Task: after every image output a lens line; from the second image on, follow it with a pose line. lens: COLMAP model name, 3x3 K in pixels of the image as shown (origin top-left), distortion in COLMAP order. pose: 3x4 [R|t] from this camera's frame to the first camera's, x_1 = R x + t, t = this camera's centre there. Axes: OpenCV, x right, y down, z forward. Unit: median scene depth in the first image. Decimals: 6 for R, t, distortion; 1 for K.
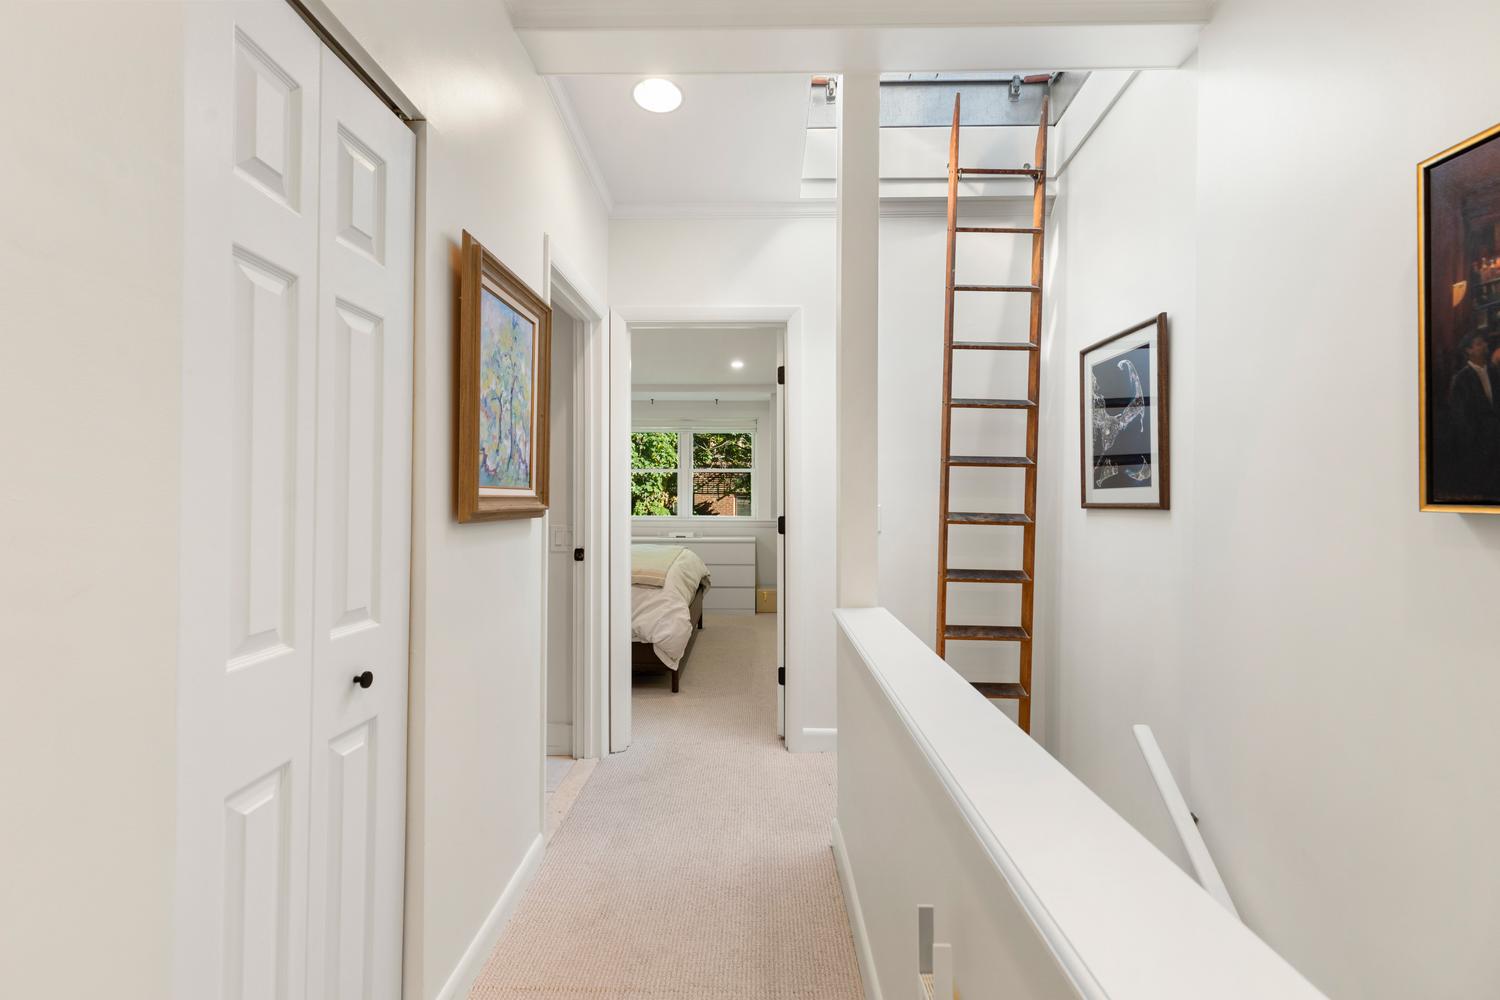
lens RADIAL K [[681.2, 0, 748.0], [0, 681.2, 495.4], [0, 0, 1]] dist [0.015289, -0.001866]
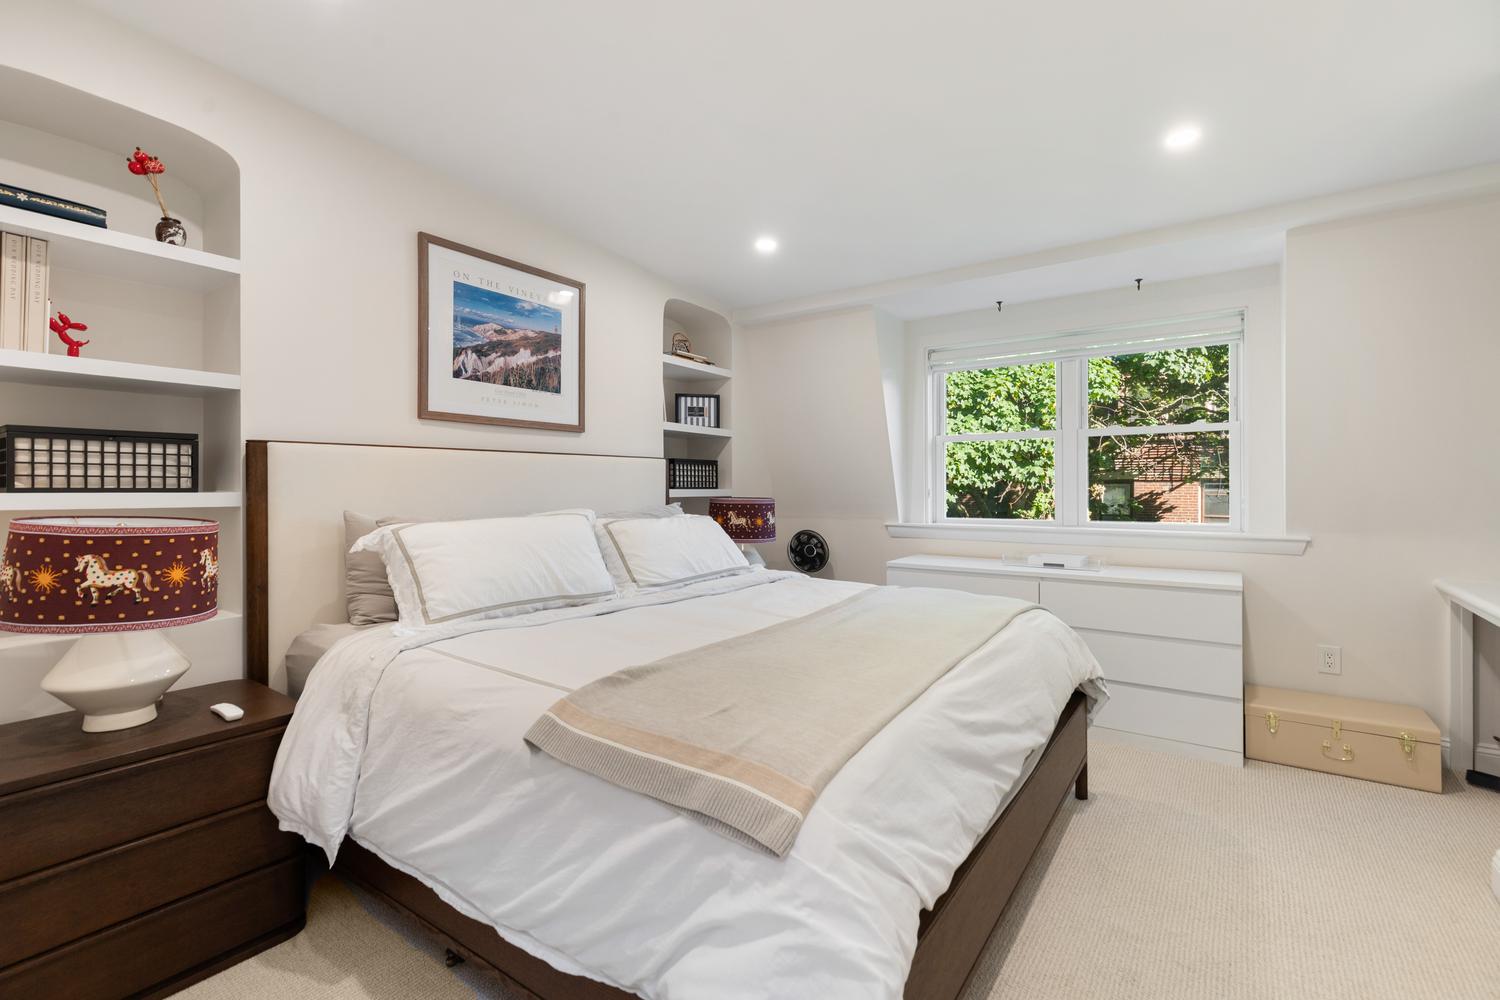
lens RADIAL K [[681.2, 0, 773.1], [0, 681.2, 479.7], [0, 0, 1]] dist [0.015289, -0.001866]
pose [[0.834642, -0.004351, -0.550776, 0.001962], [0.000816, 0.999977, -0.006663, 0.001821], [0.550792, 0.005112, 0.834627, 0.319735]]
